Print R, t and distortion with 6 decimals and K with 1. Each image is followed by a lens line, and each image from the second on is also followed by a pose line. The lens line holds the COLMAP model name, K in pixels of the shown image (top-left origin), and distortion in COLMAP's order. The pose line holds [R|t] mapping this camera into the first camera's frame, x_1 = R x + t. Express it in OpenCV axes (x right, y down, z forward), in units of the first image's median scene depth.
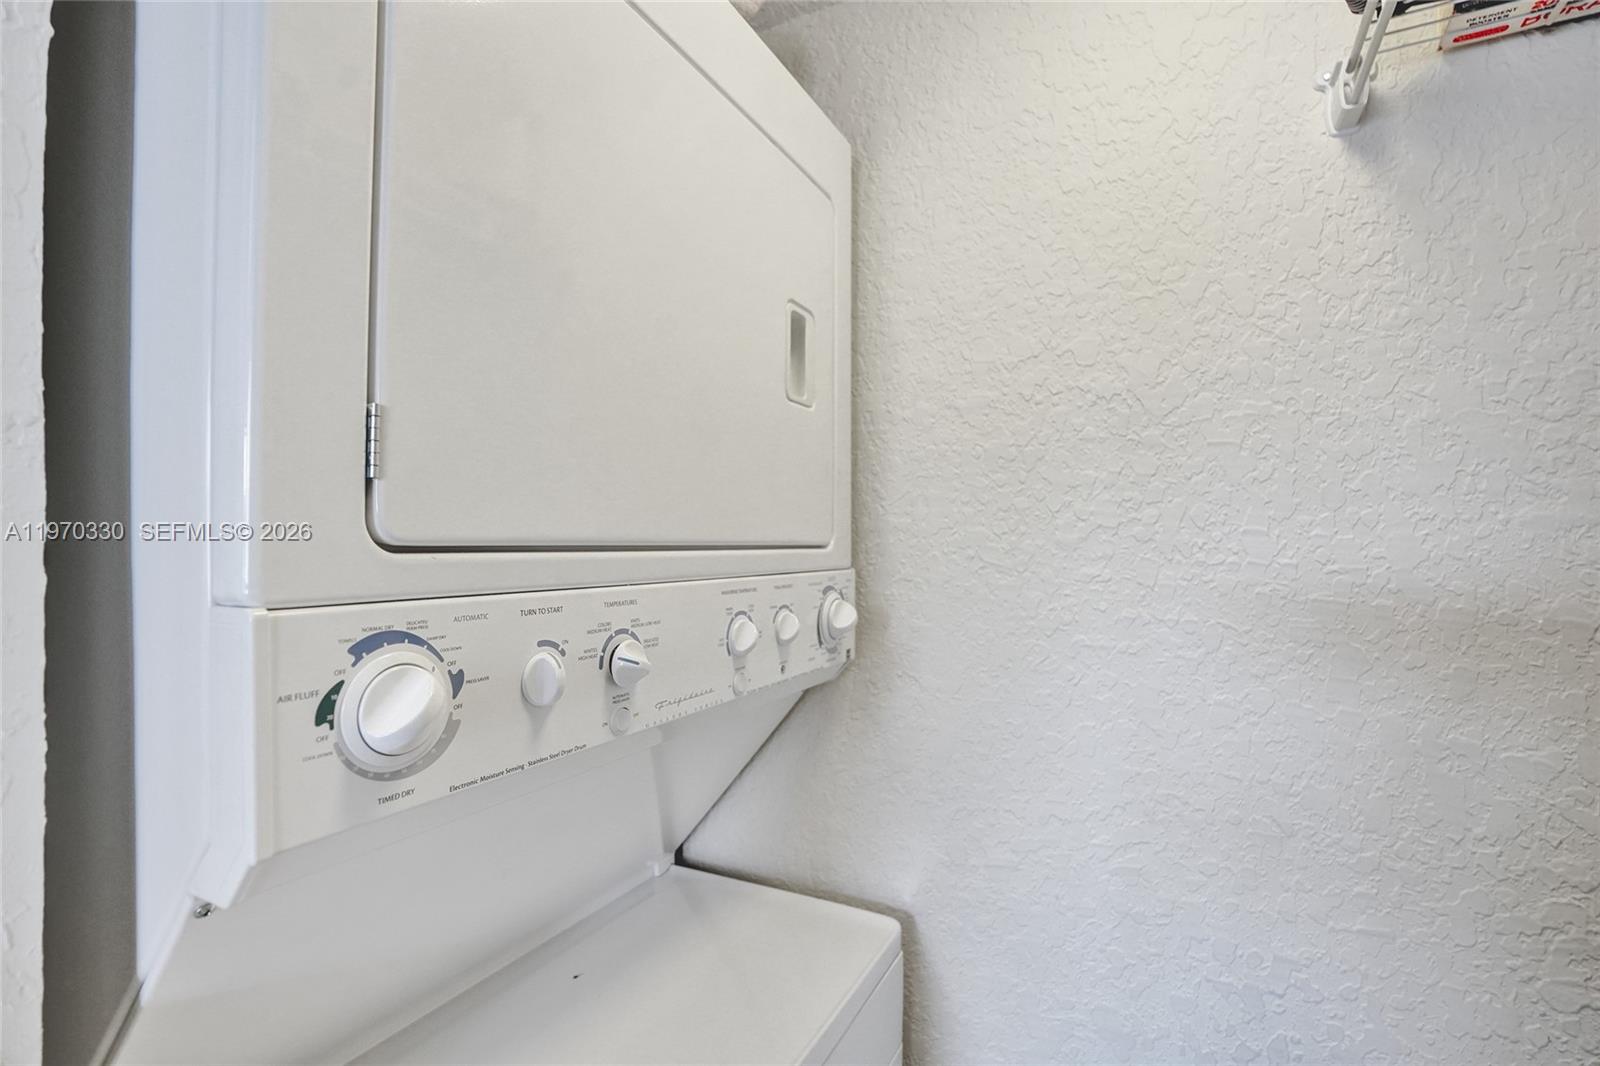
lens RADIAL K [[745.2, 0, 778.2], [0, 745.2, 544.1], [0, 0, 1]] dist [-0.068659, 0.027066]
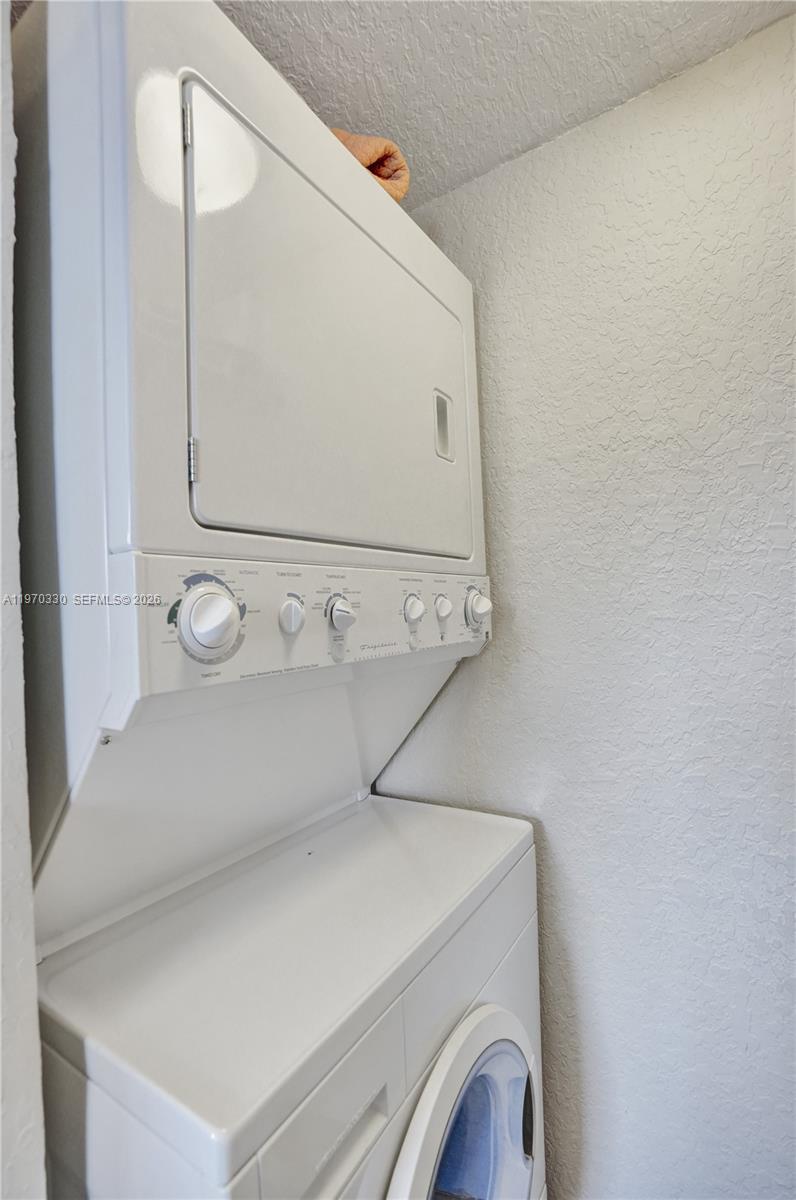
lens RADIAL K [[558.9, 0, 374.1], [0, 558.9, 609.1], [0, 0, 1]] dist [-0.068659, 0.027066]
pose [[0.993655, -0.043765, -0.103610, -0.010122], [0.043275, 0.999039, -0.006967, 0.110347], [0.103816, 0.002439, 0.994594, -0.106562]]
